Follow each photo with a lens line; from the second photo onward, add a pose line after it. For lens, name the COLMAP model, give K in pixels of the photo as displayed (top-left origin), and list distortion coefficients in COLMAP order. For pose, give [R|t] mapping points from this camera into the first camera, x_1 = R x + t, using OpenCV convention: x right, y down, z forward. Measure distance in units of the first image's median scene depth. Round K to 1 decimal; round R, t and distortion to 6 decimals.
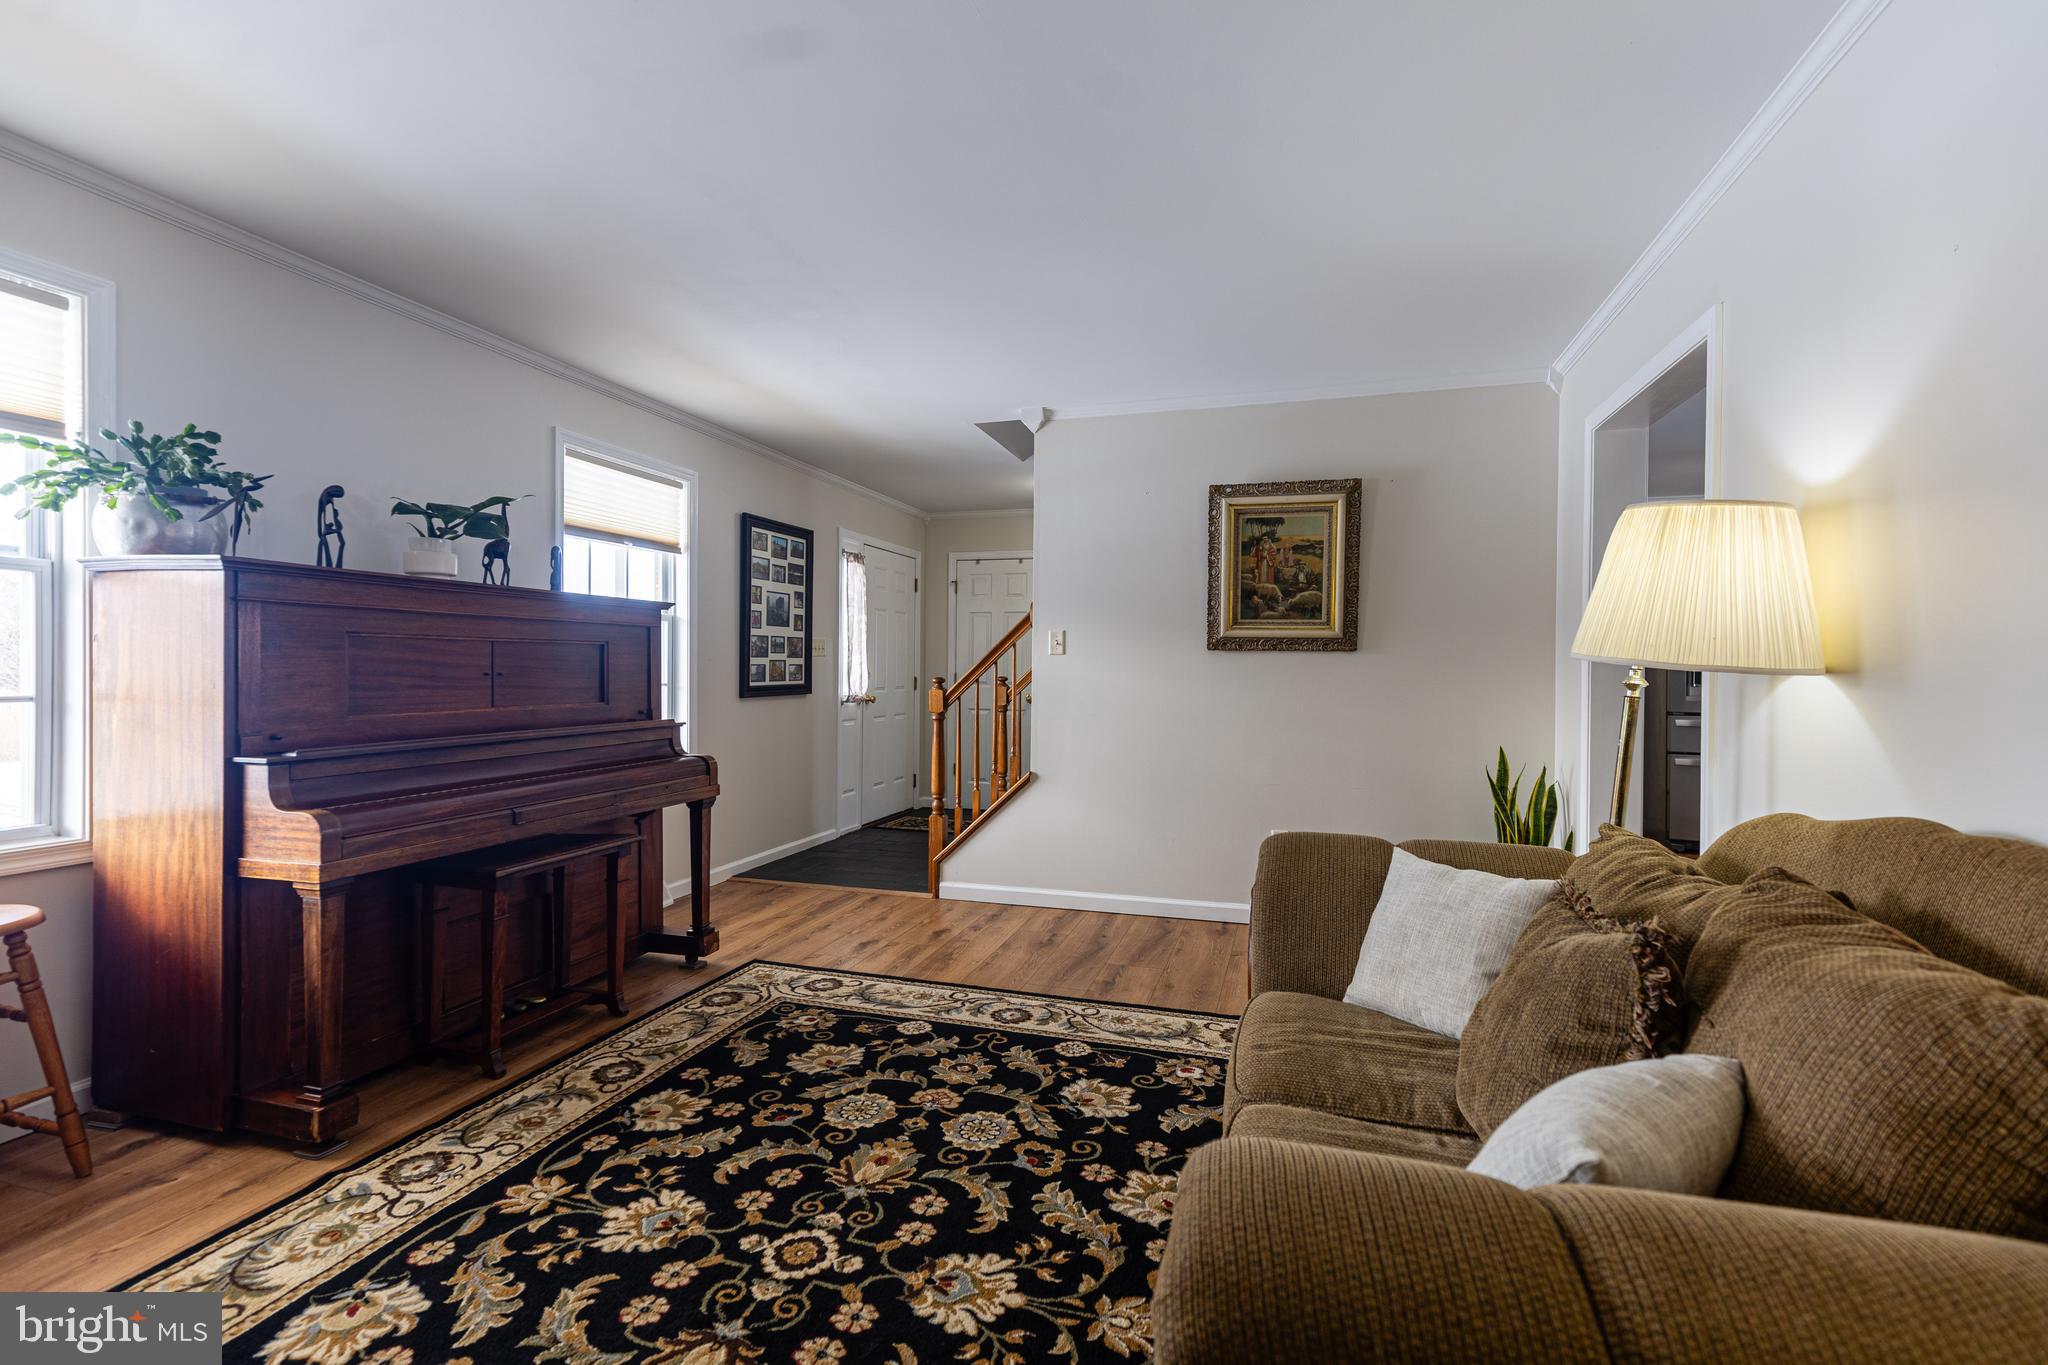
lens RADIAL K [[921.0, 0, 1027.5], [0, 921.0, 672.3], [0, 0, 1]] dist [0.008905, -0.001887]
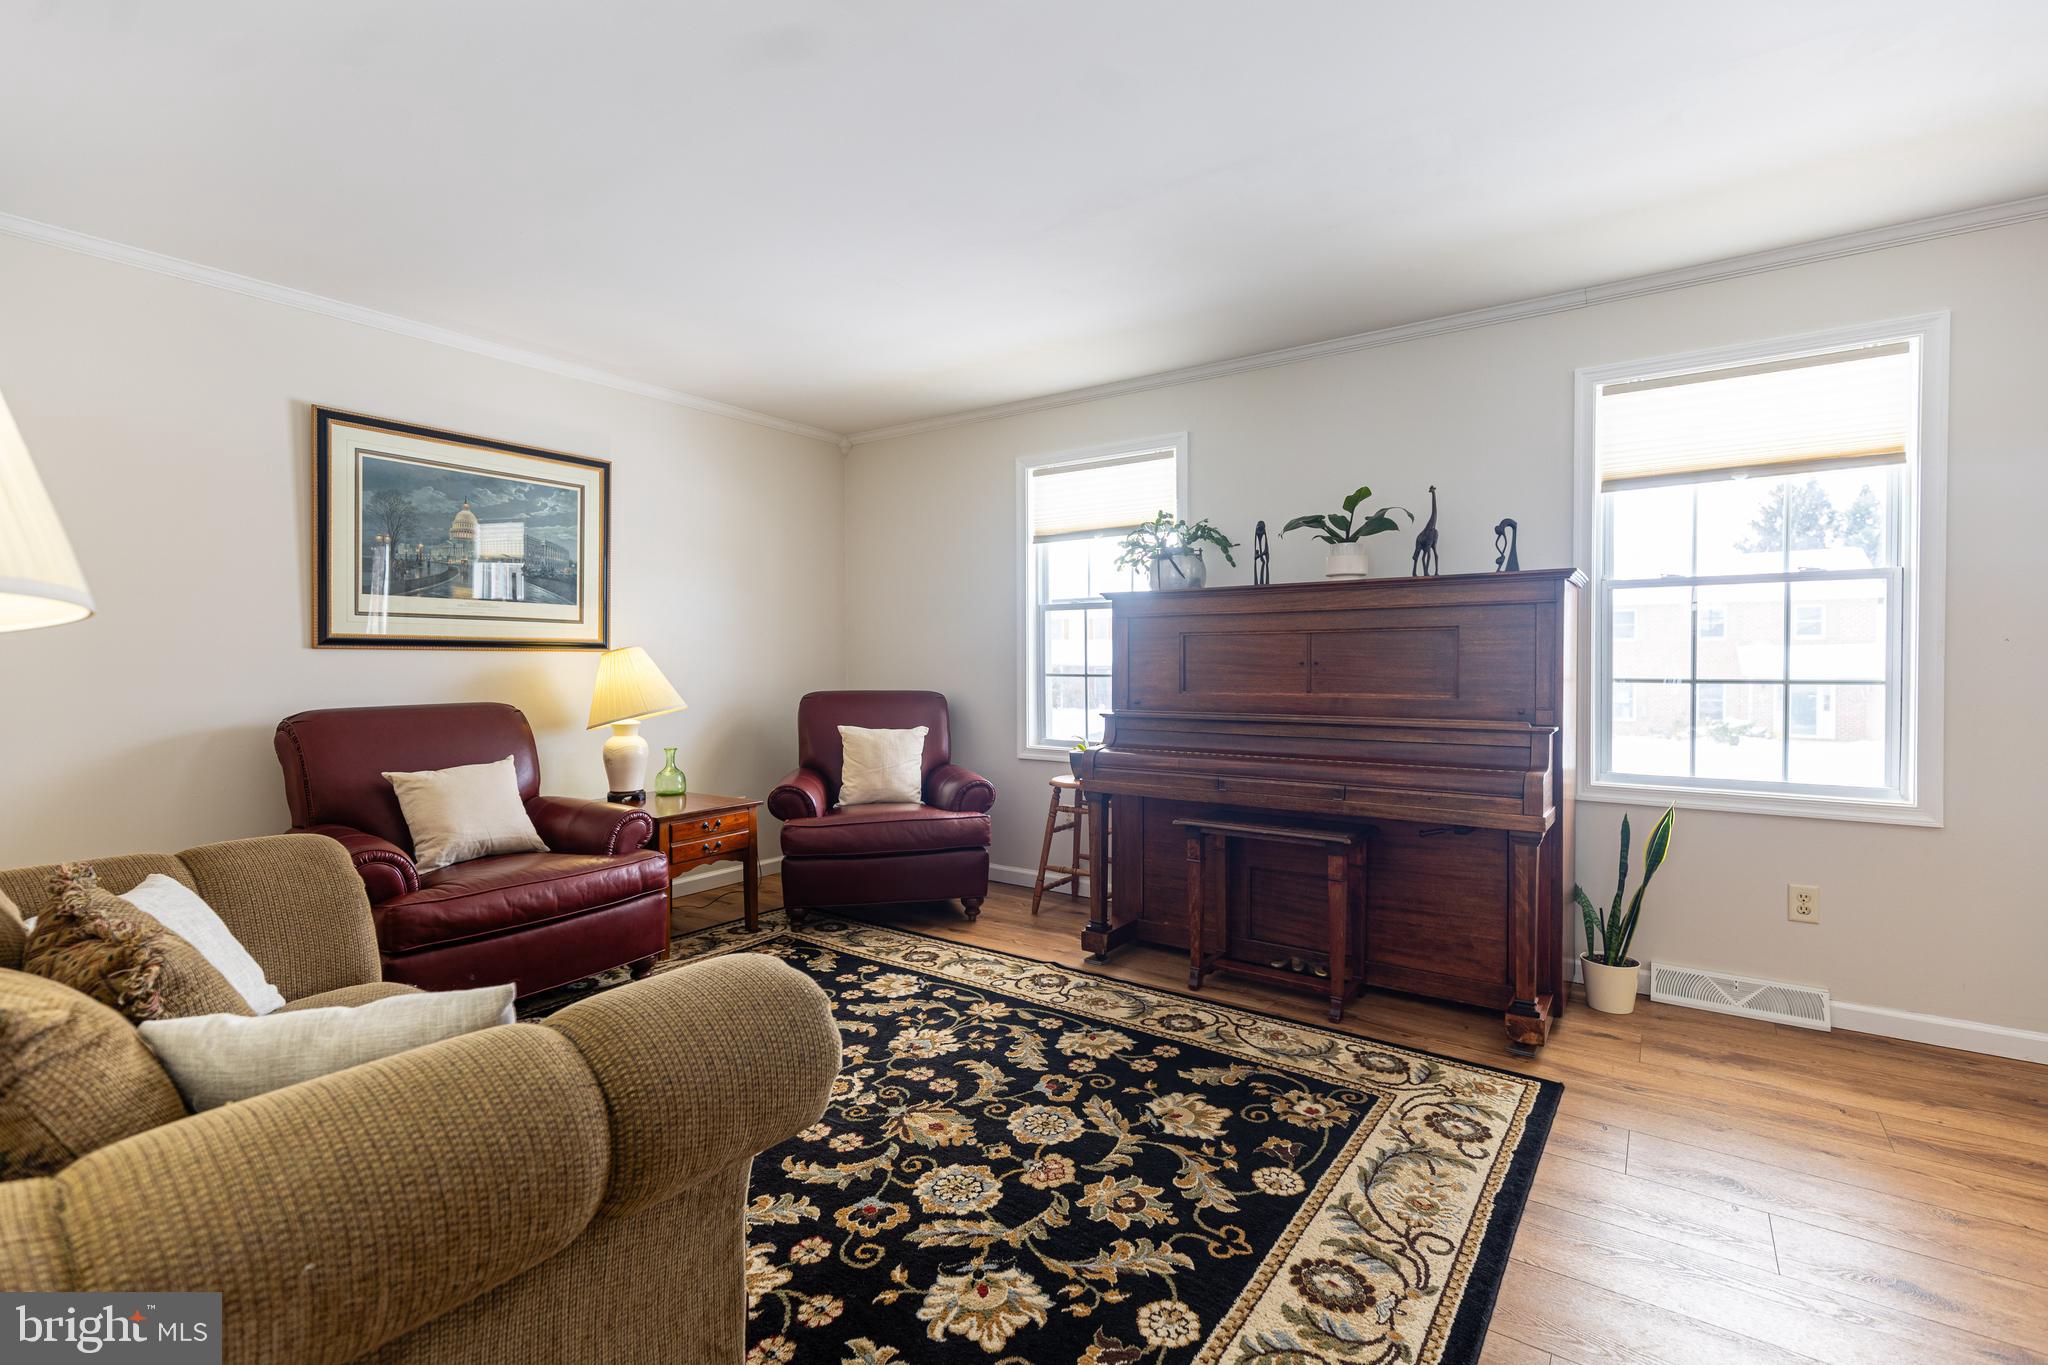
lens RADIAL K [[921.0, 0, 1032.4], [0, 921.0, 672.9], [0, 0, 1]] dist [0.008905, -0.001887]
pose [[-0.311052, 0.010904, -0.950330, 0.686165], [-0.003218, 0.999916, 0.012526, 0.001465], [0.950388, 0.006954, -0.310991, 1.228086]]
